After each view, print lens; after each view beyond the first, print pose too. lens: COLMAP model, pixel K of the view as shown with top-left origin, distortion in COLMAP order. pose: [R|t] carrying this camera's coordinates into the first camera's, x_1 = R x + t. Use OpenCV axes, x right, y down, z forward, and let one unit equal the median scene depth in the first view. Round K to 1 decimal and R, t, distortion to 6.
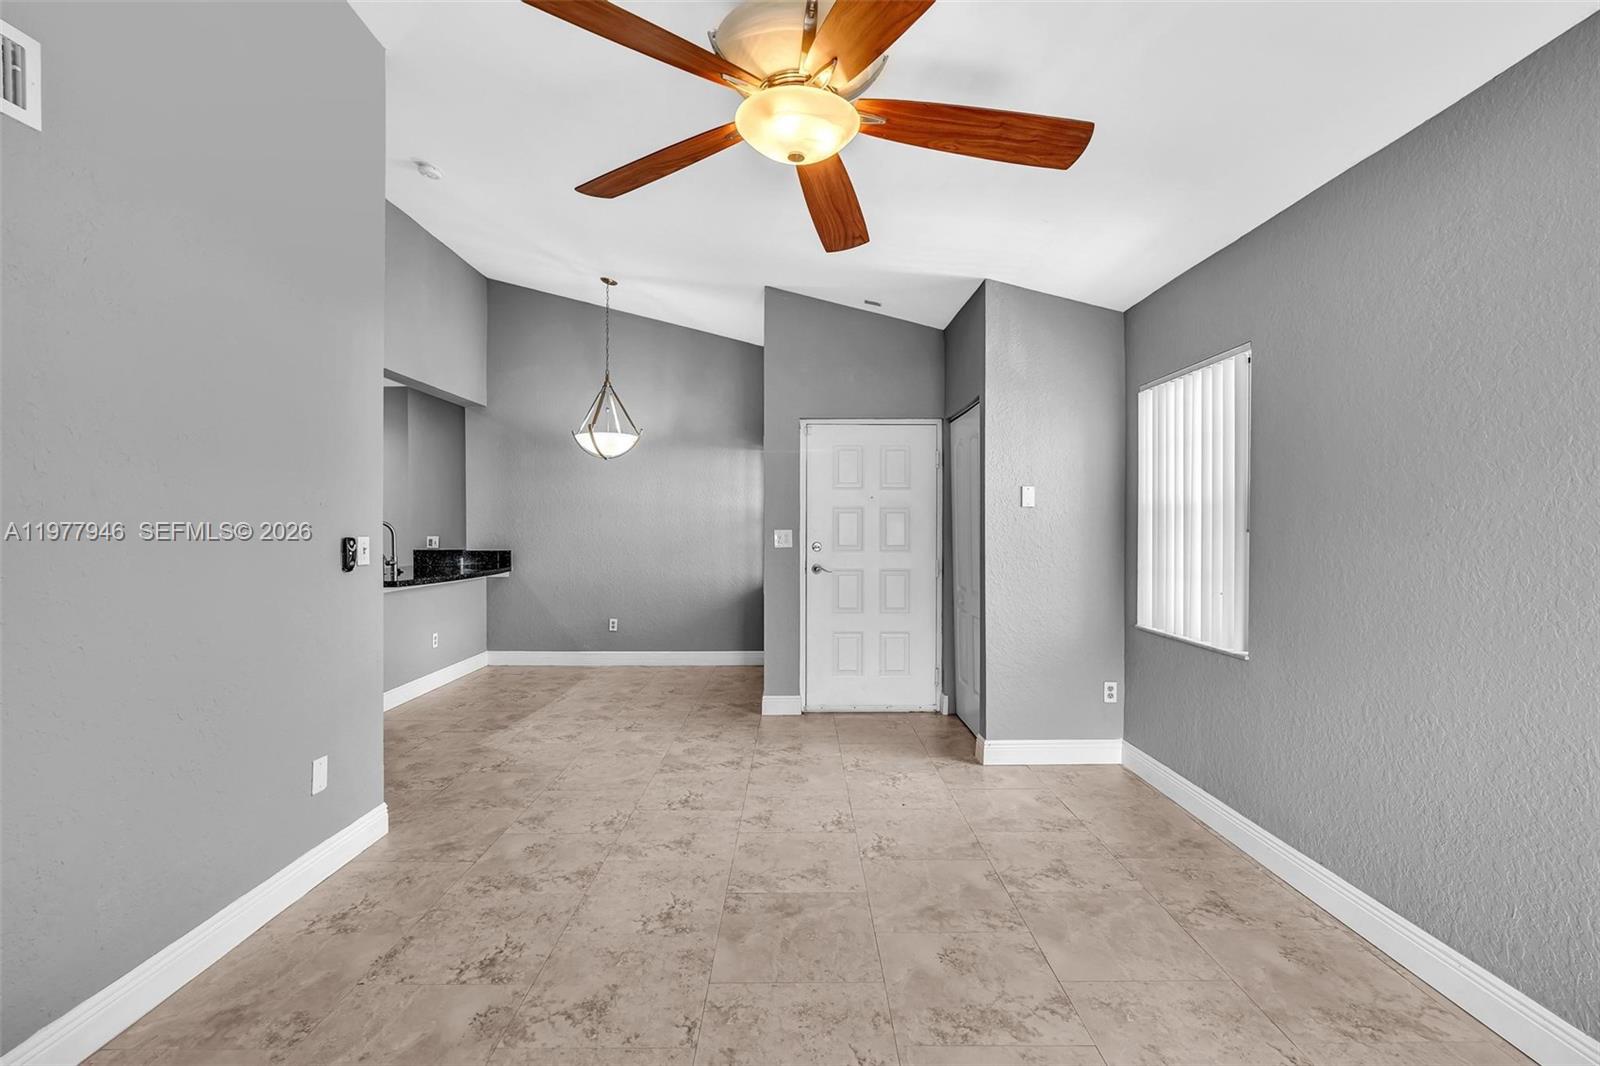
lens RADIAL K [[712.5, 0, 800.6], [0, 712.5, 532.3], [0, 0, 1]] dist [-0.010694, 0.004356]
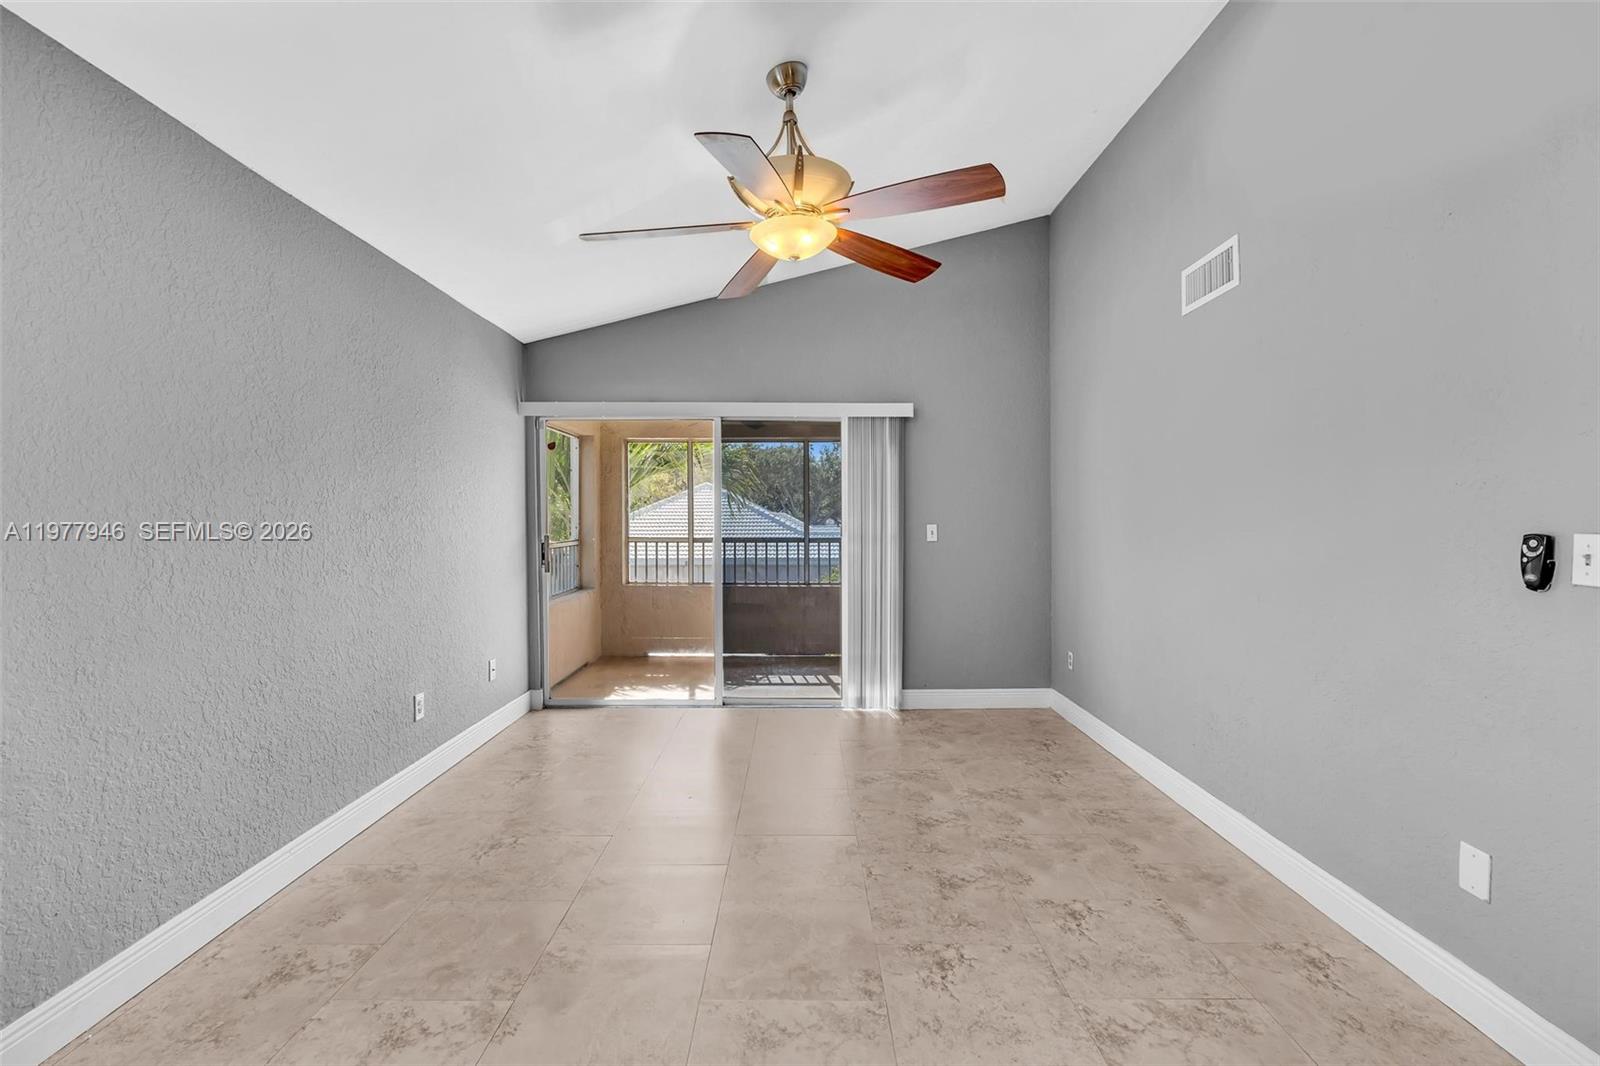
lens RADIAL K [[712.5, 0, 800.6], [0, 712.5, 532.3], [0, 0, 1]] dist [-0.010694, 0.004356]
pose [[-0.999987, 0.000762, 0.004960, -0.015088], [0.000894, 0.999644, 0.026661, -0.009848], [-0.004938, 0.026665, -0.999632, 1.478647]]
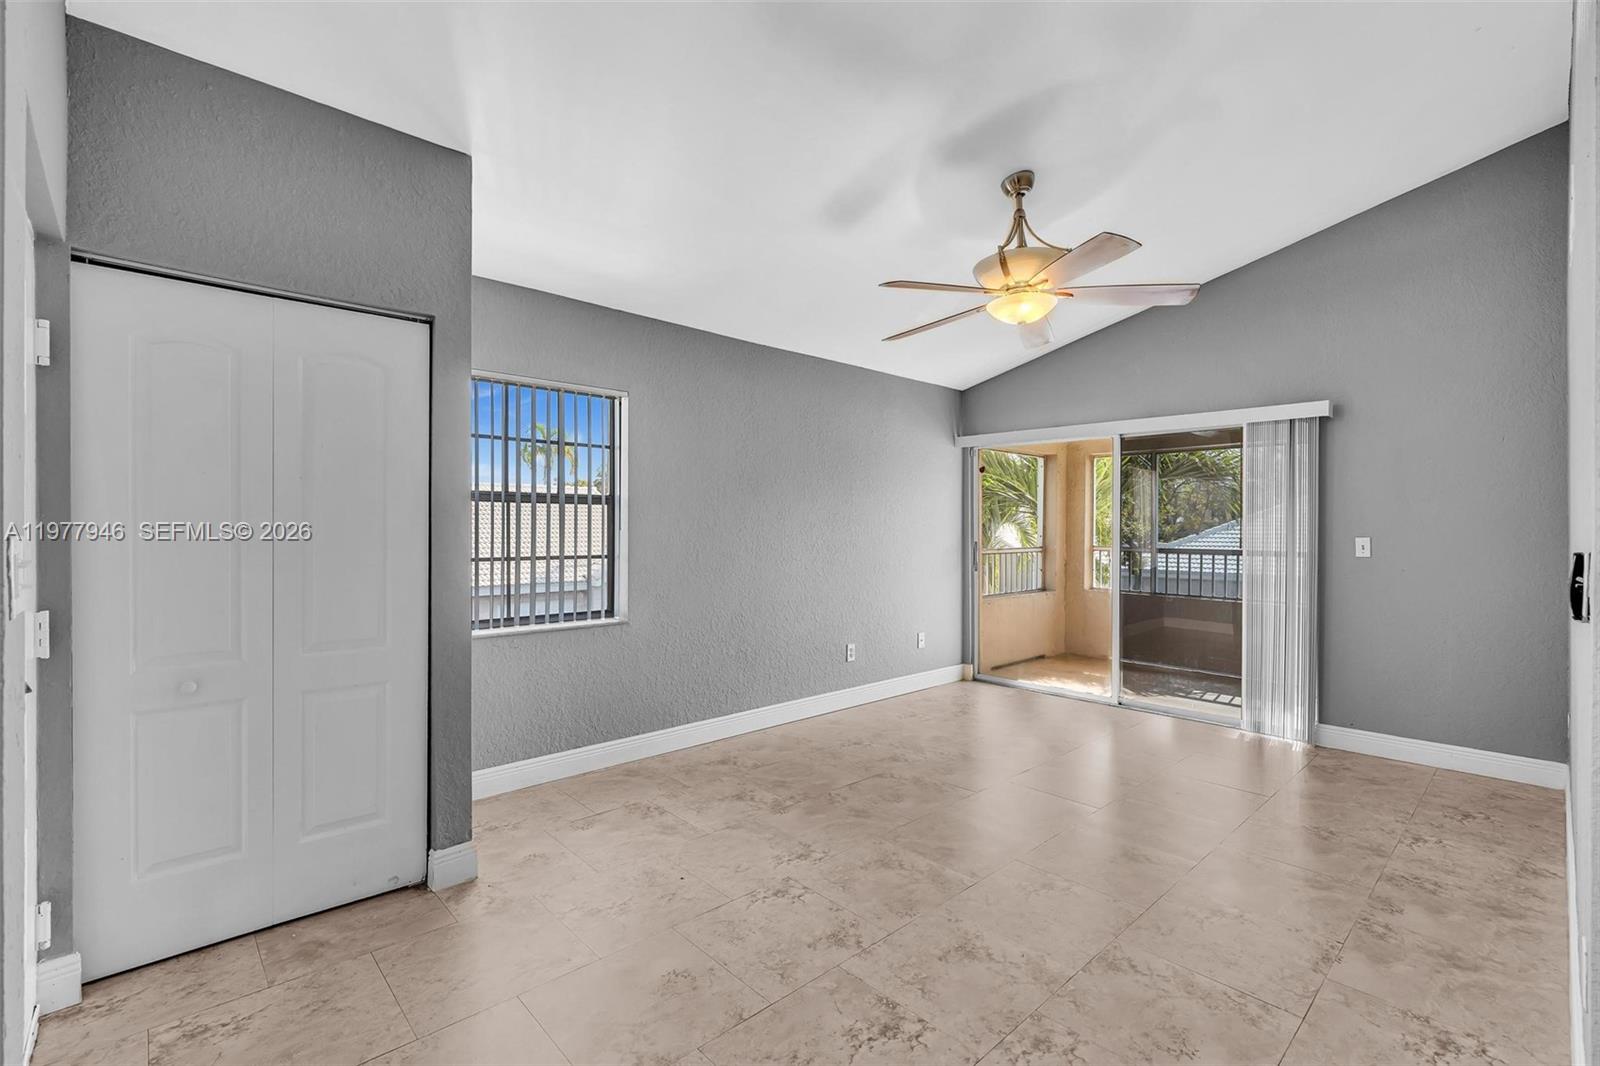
lens RADIAL K [[714.4, 0, 802.4], [0, 714.4, 532.5], [0, 0, 1]] dist [-0.005259, 0.001687]
pose [[-0.678447, -0.009674, 0.734585, -0.584282], [-0.000179, 0.999915, 0.013002, -0.012117], [-0.734649, 0.008689, -0.678392, 1.603229]]
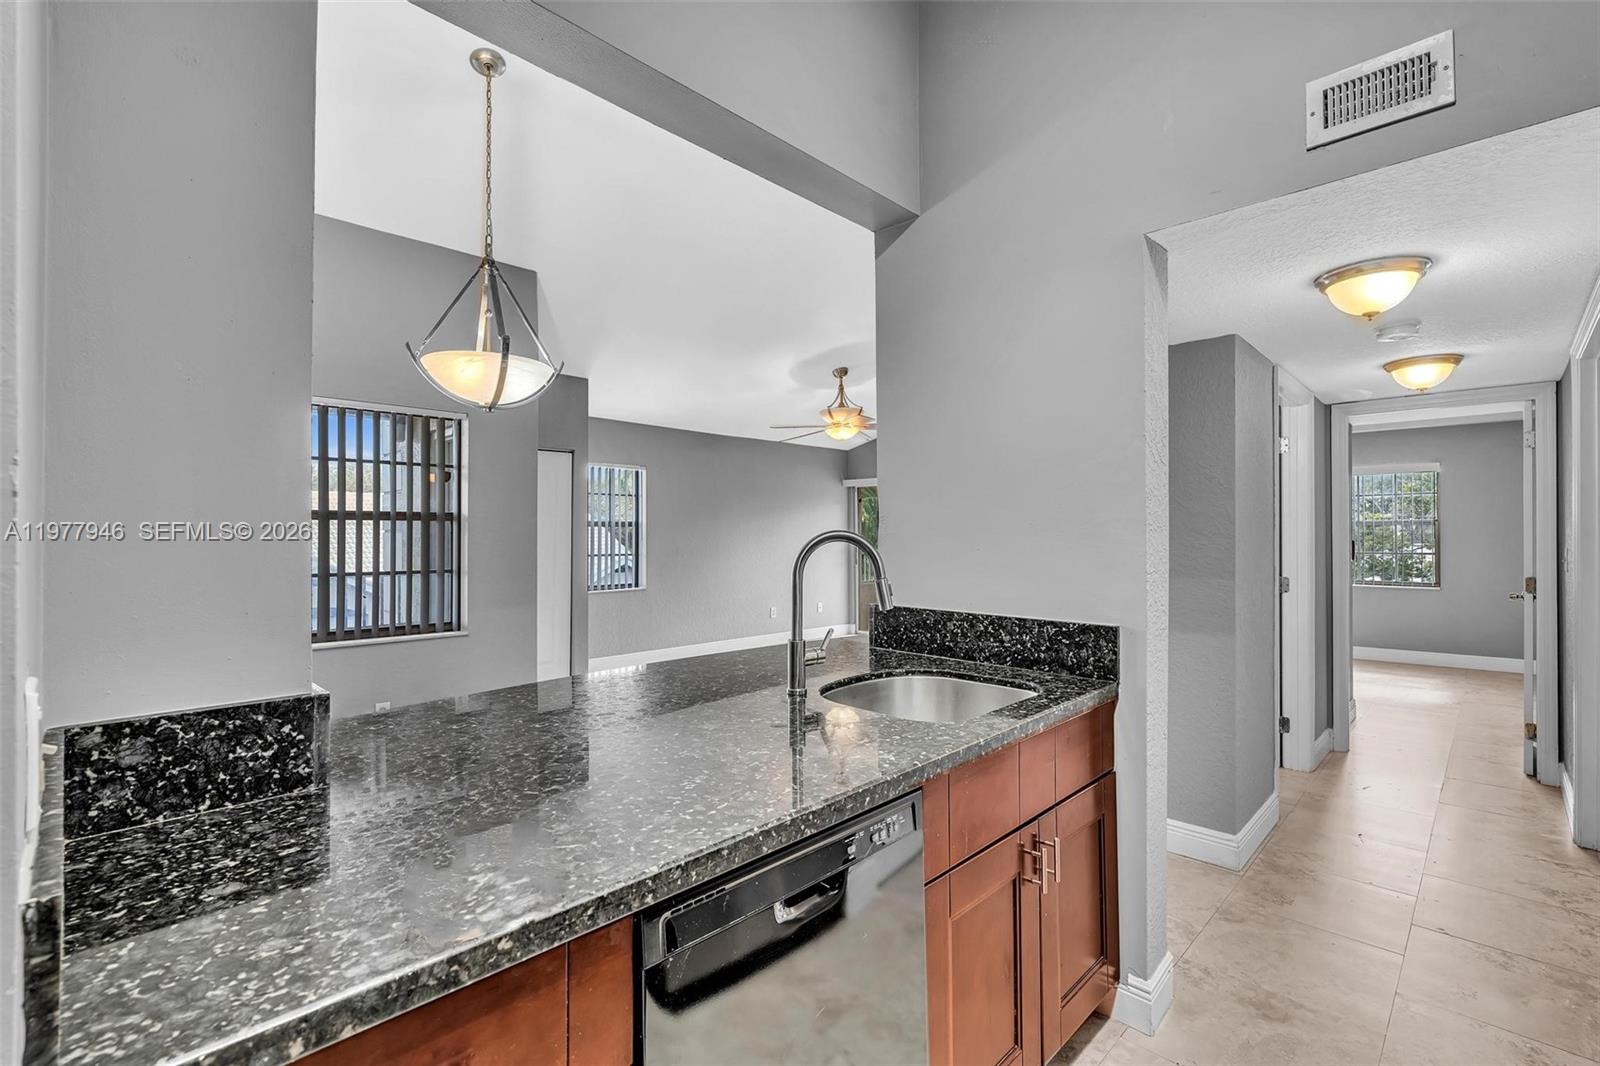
lens RADIAL K [[714.4, 0, 802.4], [0, 714.4, 532.5], [0, 0, 1]] dist [-0.005259, 0.001687]
pose [[-0.711284, 0.001953, 0.702903, -1.516598], [0.006663, 0.999970, 0.003964, -0.033838], [-0.702874, 0.007503, -0.711275, 2.320237]]
